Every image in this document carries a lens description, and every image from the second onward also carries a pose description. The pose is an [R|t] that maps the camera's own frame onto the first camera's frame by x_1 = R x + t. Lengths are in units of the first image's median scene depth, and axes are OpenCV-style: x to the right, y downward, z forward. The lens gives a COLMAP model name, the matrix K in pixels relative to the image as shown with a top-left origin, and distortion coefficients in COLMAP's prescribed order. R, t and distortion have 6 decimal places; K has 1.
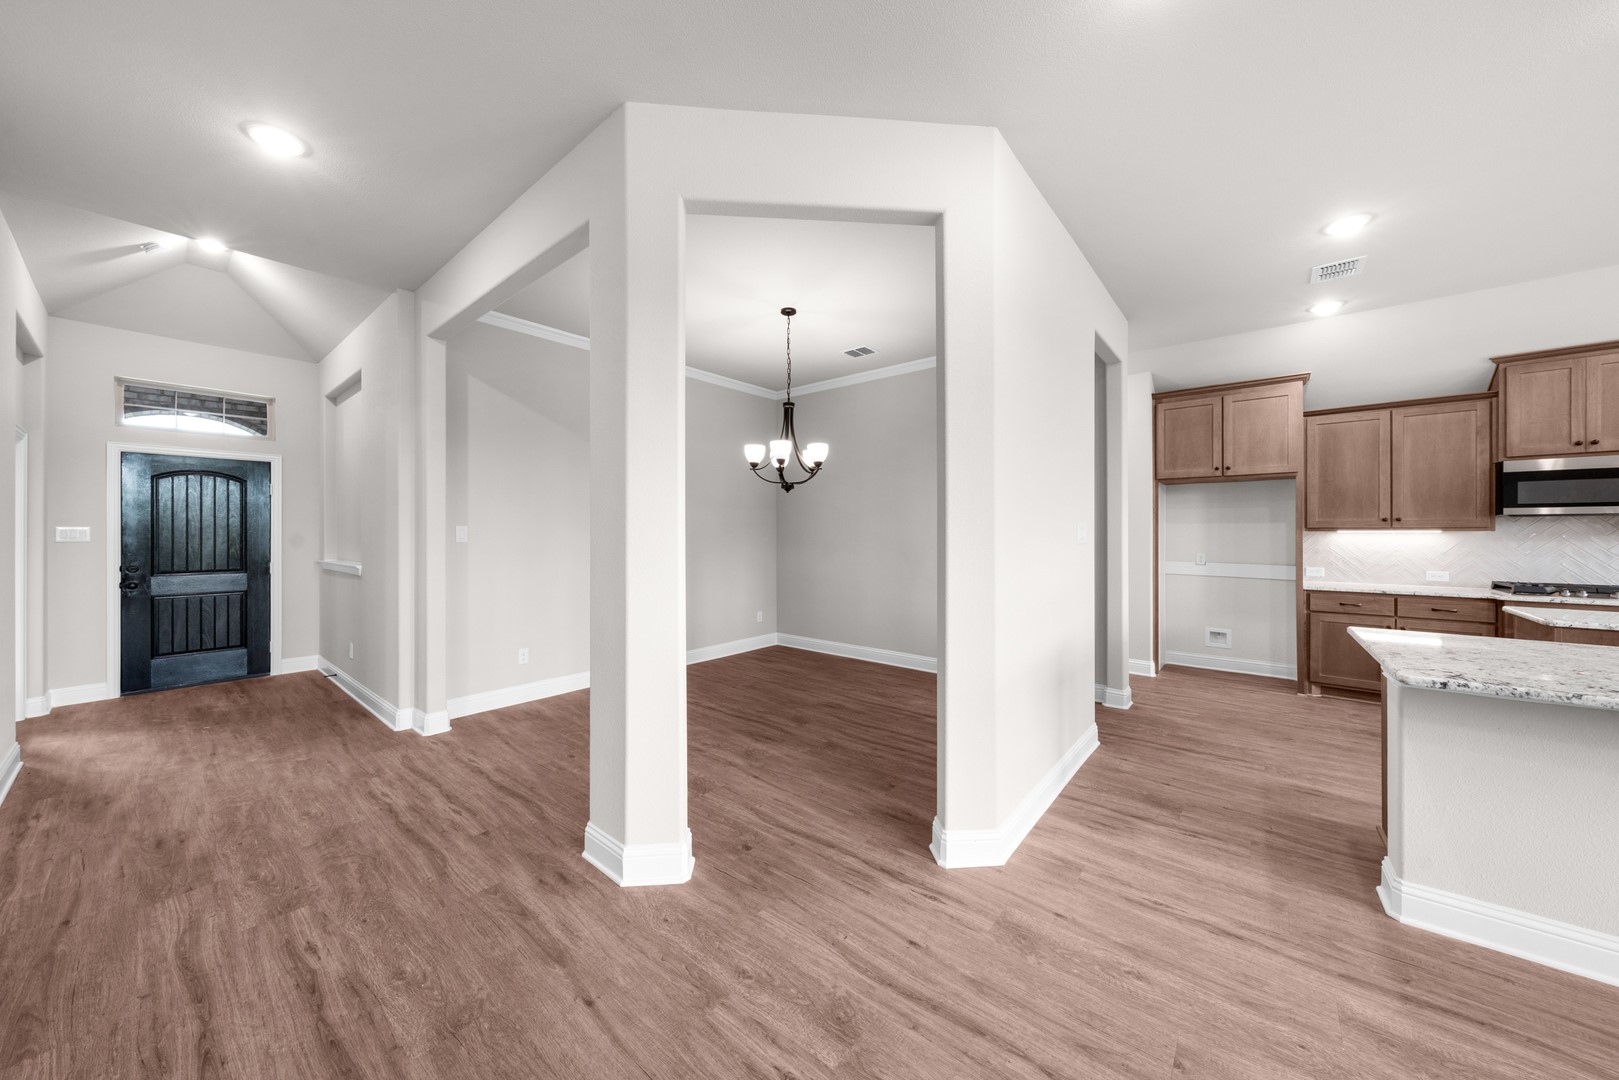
lens RADIAL K [[553.9, 0, 805.4], [0, 553.9, 530.0], [0, 0, 1]] dist [-0.001333, 0.000583]
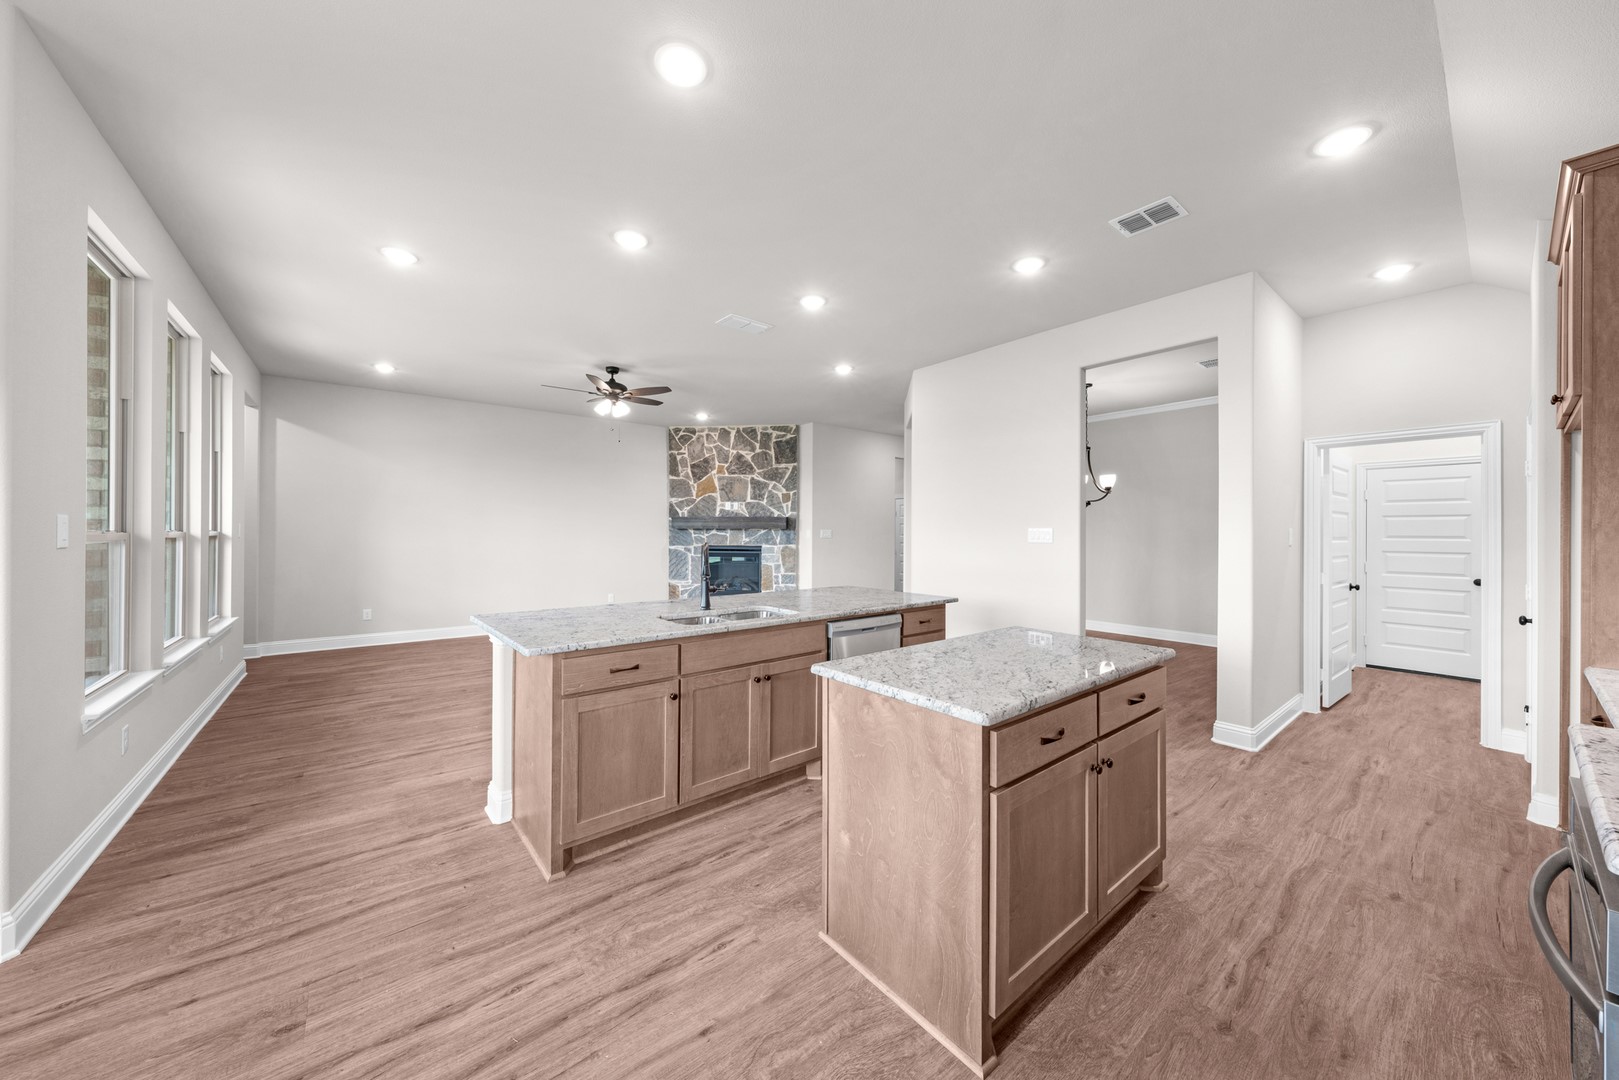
lens RADIAL K [[553.9, 0, 802.0], [0, 553.9, 533.2], [0, 0, 1]] dist [-0.001333, 0.000583]
pose [[-0.201958, -0.000722, -0.979394, 1.467259], [-0.001978, 0.999998, -0.000329, 0.000948], [0.979392, 0.001871, -0.201959, 0.516754]]
